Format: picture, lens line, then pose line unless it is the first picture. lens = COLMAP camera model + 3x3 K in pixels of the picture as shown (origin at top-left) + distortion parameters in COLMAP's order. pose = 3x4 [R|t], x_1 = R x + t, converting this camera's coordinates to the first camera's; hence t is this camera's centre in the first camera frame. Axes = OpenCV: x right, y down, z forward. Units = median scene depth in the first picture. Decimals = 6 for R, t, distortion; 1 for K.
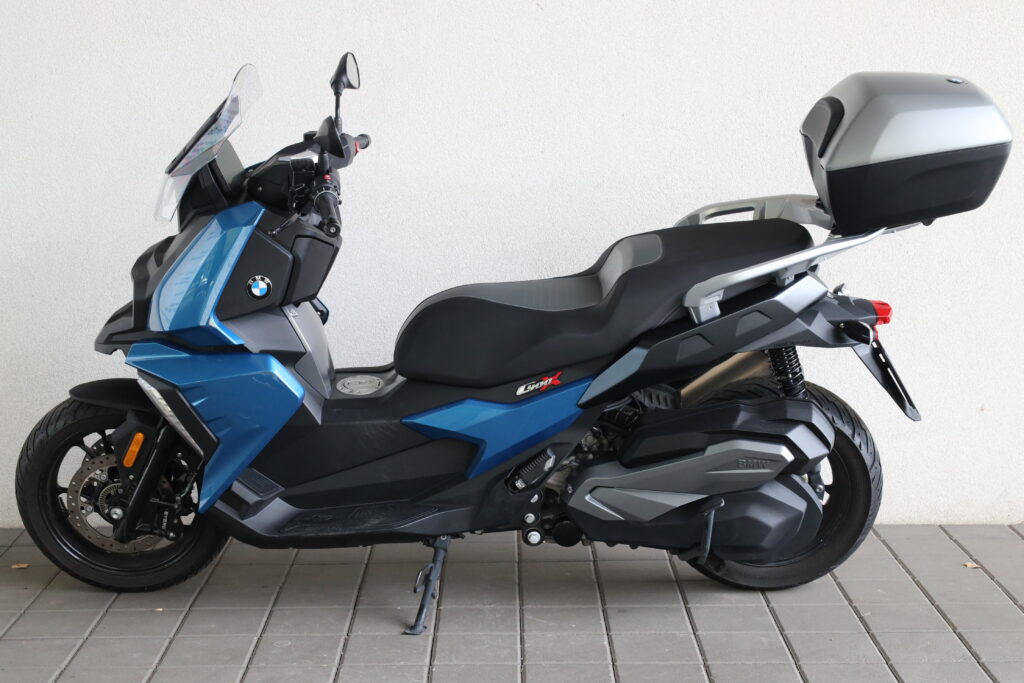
lens RADIAL K [[1721.9, 0, 512.0], [0, 1721.9, 341.5], [0, 0, 1]] dist [-0.024068, -0.014410]
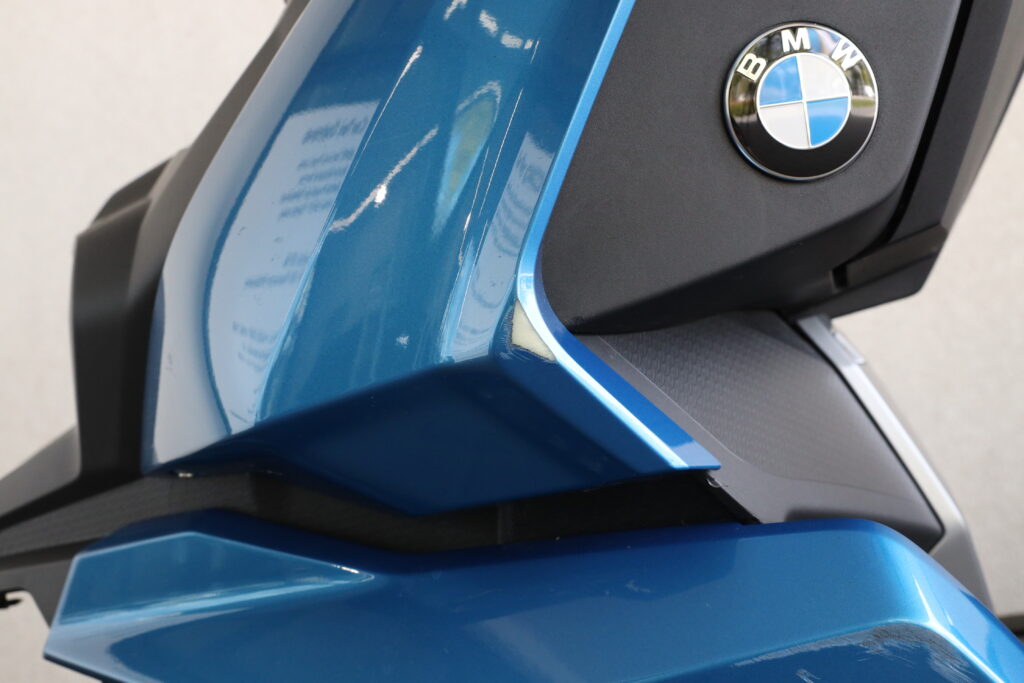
lens RADIAL K [[1474.8, 0, 512.0], [0, 1474.8, 341.5], [0, 0, 1]] dist [0.014929, 0.005536]
pose [[0.996709, -0.080656, -0.008130, -0.168610], [0.077031, 0.973576, -0.214977, 0.018079], [0.025254, 0.213643, 0.976585, 0.837409]]
